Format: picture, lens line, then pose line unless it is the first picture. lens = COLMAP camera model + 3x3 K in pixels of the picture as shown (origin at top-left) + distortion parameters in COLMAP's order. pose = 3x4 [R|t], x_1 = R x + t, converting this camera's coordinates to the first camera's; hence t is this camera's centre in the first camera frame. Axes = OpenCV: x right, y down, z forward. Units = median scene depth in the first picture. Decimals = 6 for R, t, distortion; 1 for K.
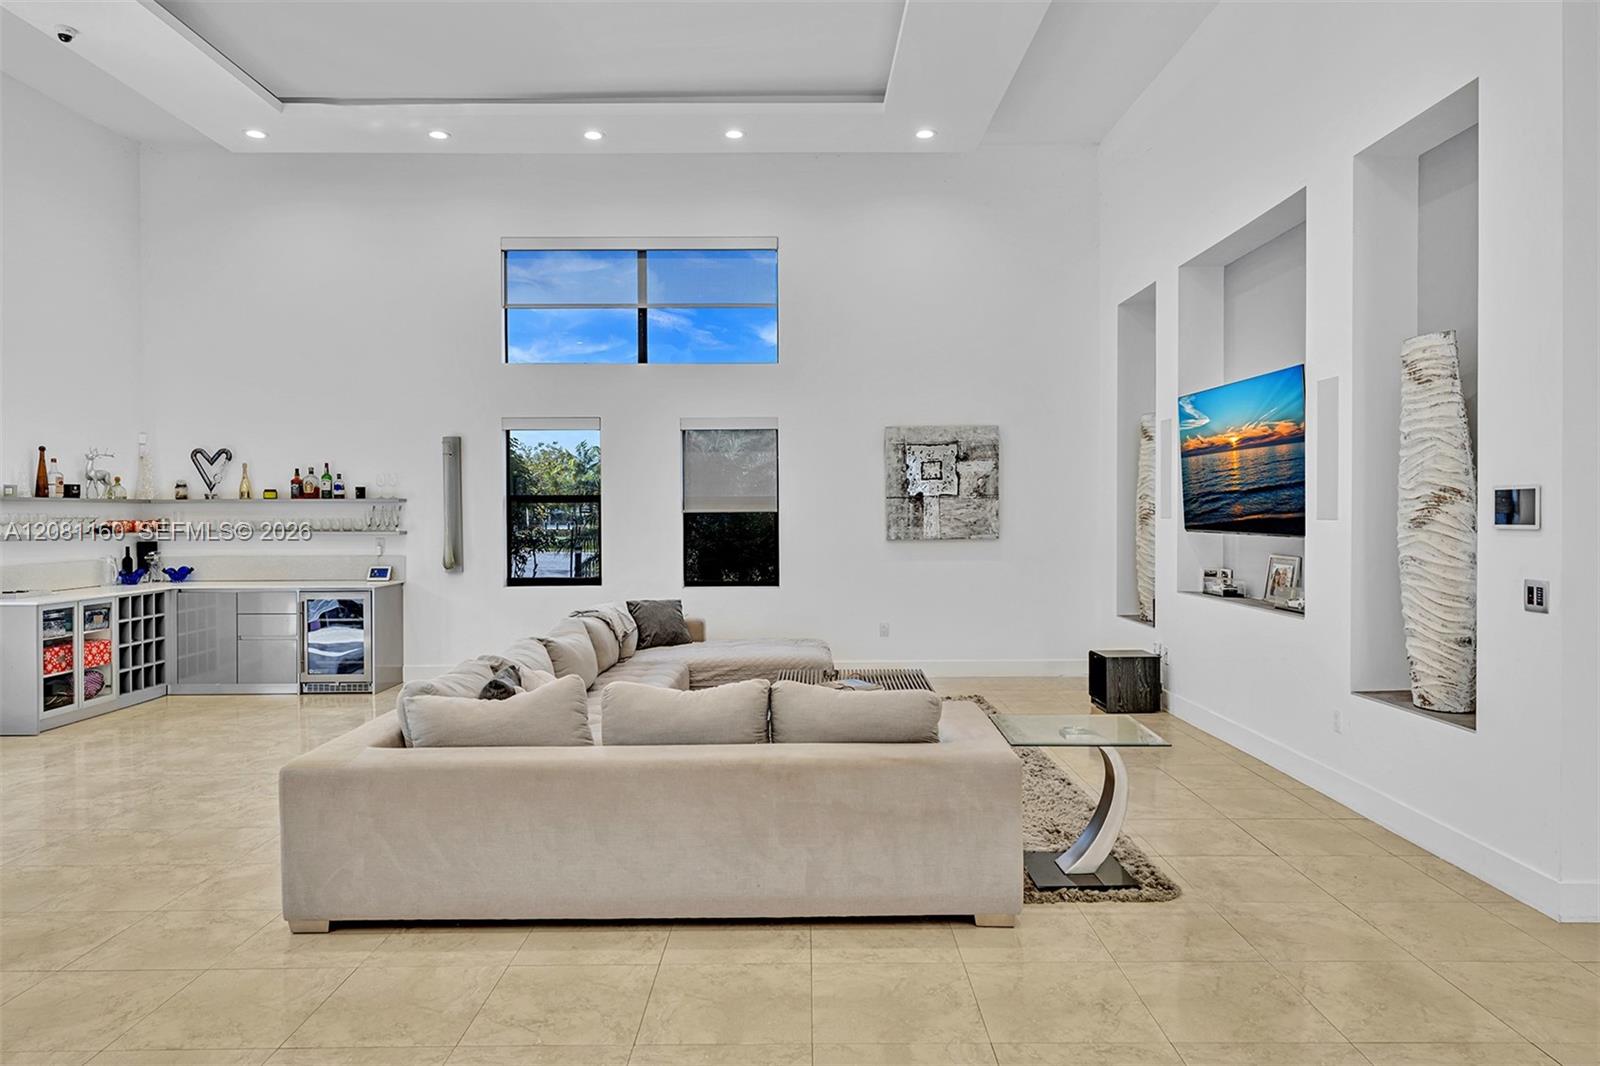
lens RADIAL K [[1001.9, 0, 798.1], [0, 1001.9, 519.9], [0, 0, 1]] dist [-0.003962, 0.002168]
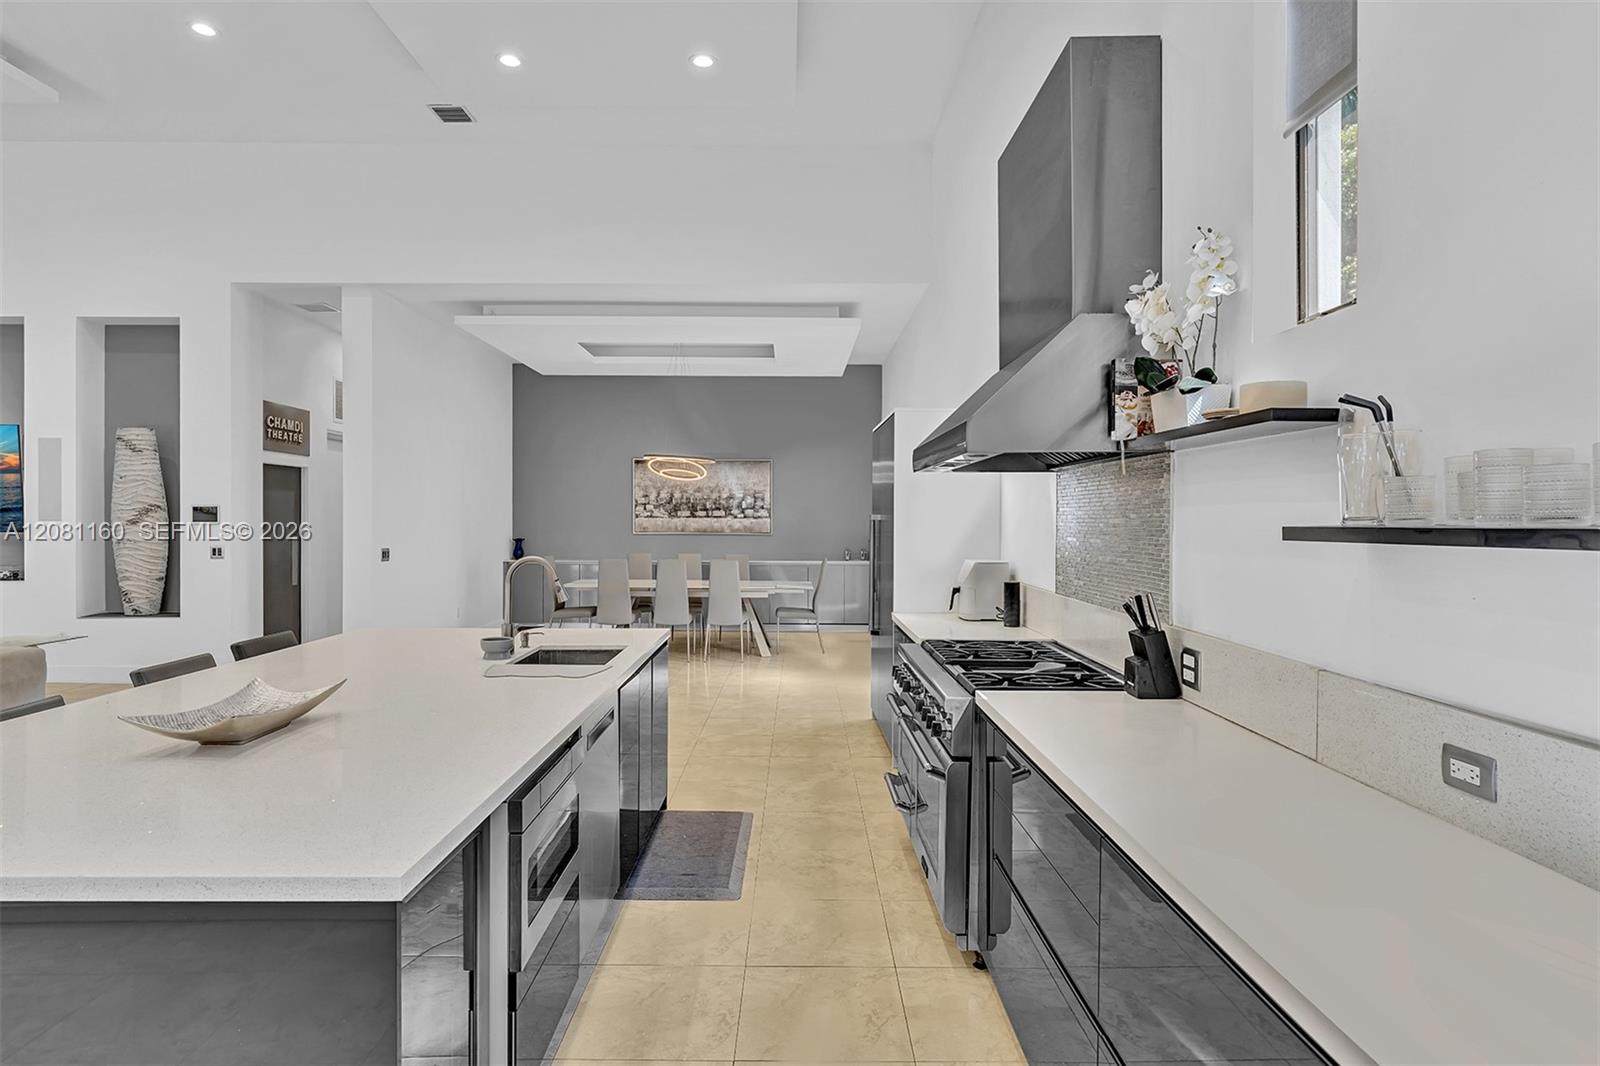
lens RADIAL K [[863.7, 0, 799.8], [0, 863.7, 525.1], [0, 0, 1]] dist [-0.002245, -0.000454]
pose [[-0.005990, -0.003993, 0.999974, -0.581299], [0.006081, 0.999973, 0.004030, 0.005622], [-0.999964, 0.006105, -0.005966, -0.162245]]
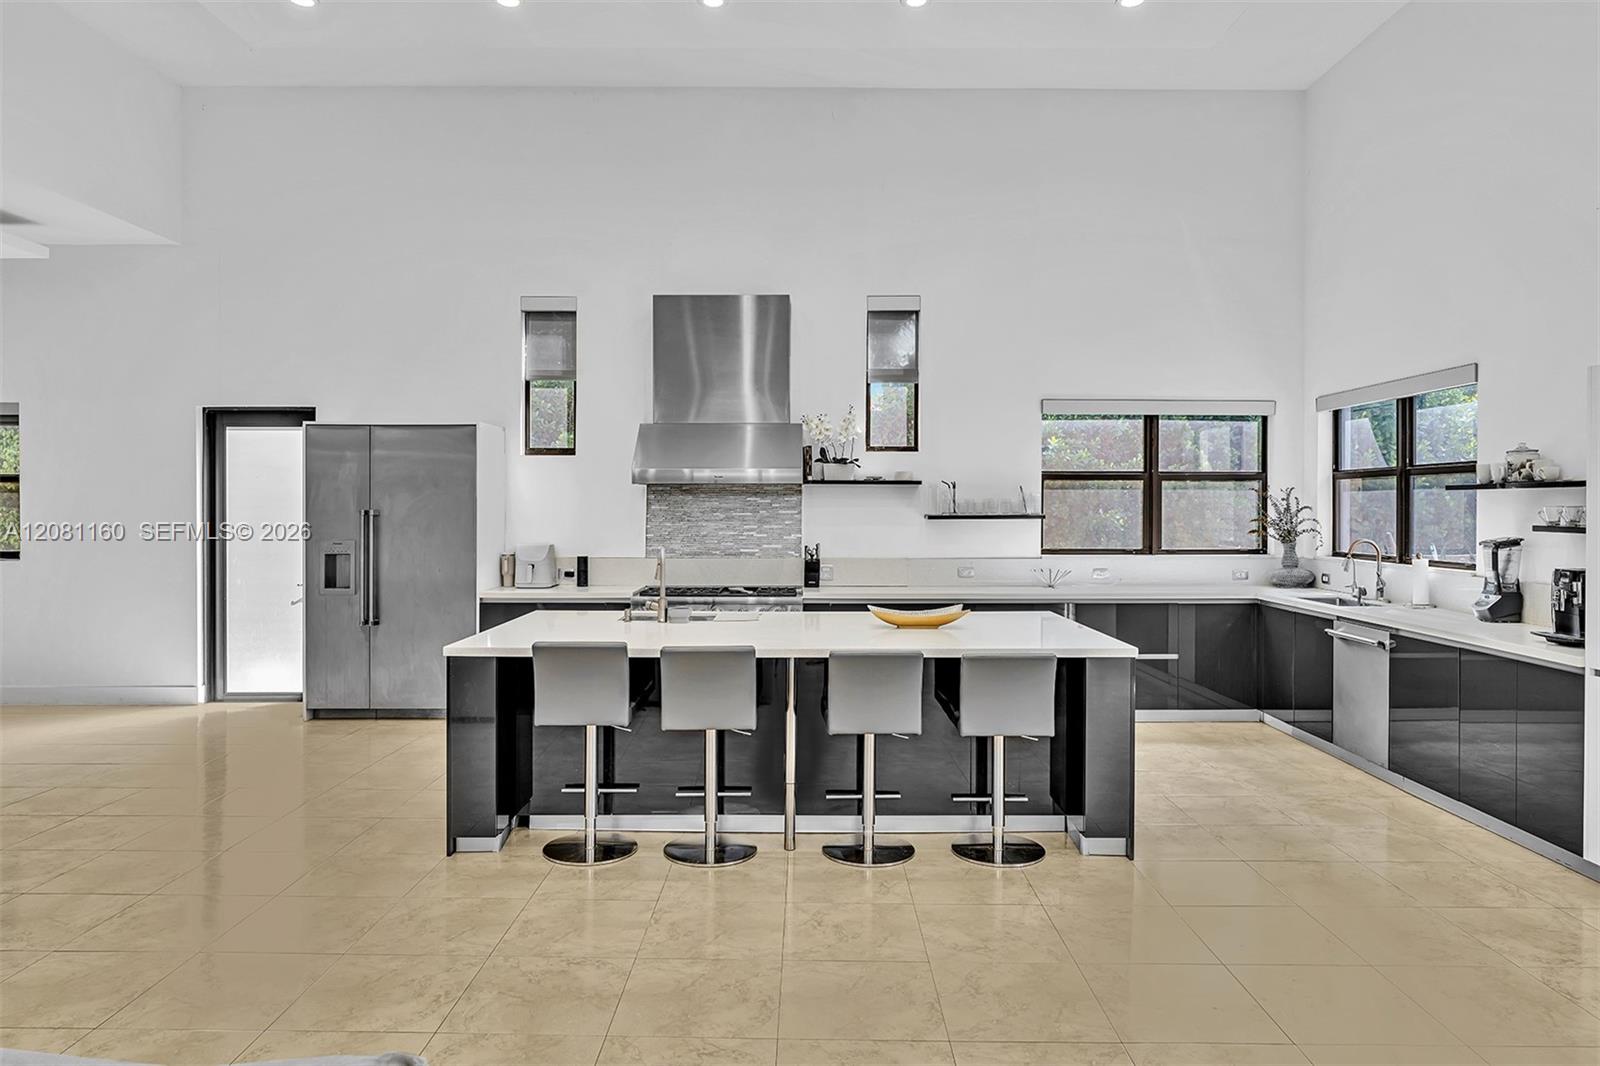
lens RADIAL K [[1001.9, 0, 798.1], [0, 1001.9, 519.9], [0, 0, 1]] dist [-0.003962, 0.002168]
pose [[-0.999990, 0.002567, 0.003601, -0.243815], [0.002651, 0.999720, 0.023534, -0.010190], [-0.003539, 0.023543, -0.999717, 0.619254]]
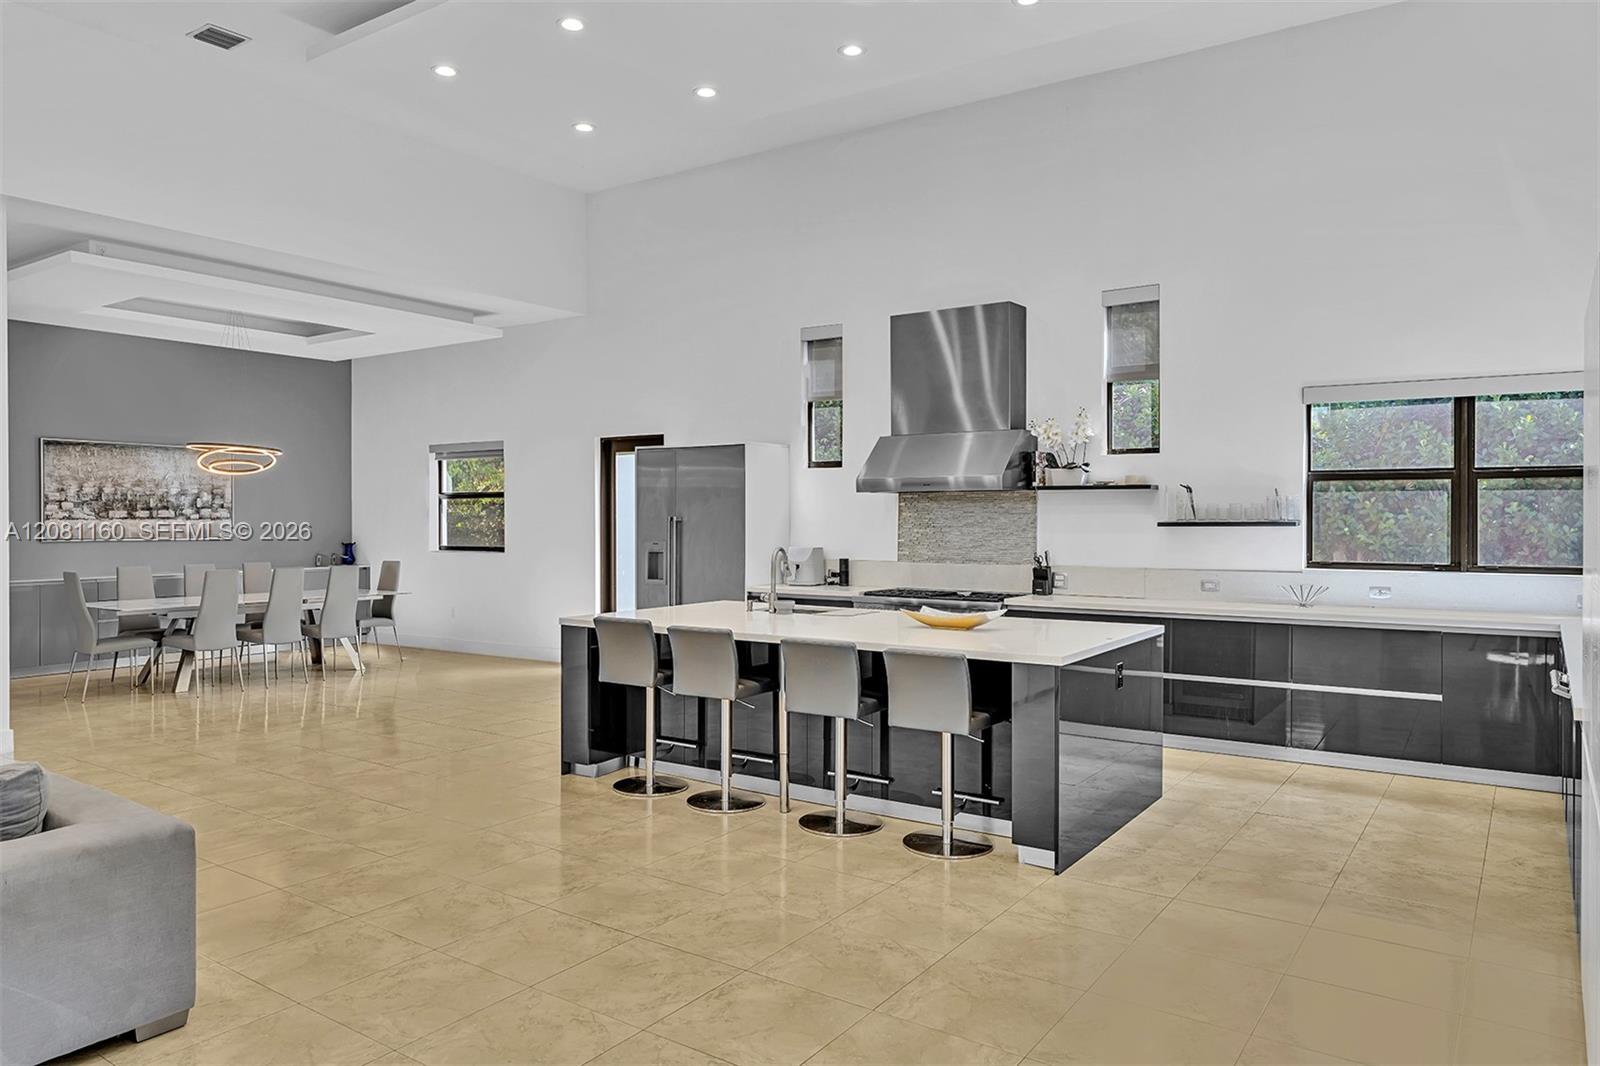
lens RADIAL K [[1059.9, 0, 800.0], [0, 1059.9, 533.0], [0, 0, 1]] dist [-0.003025, -0.000784]
pose [[-0.824633, -0.004716, 0.565648, -0.612905], [0.009337, 0.999716, 0.021947, -0.005726], [-0.565591, 0.023379, -0.824355, 0.611509]]
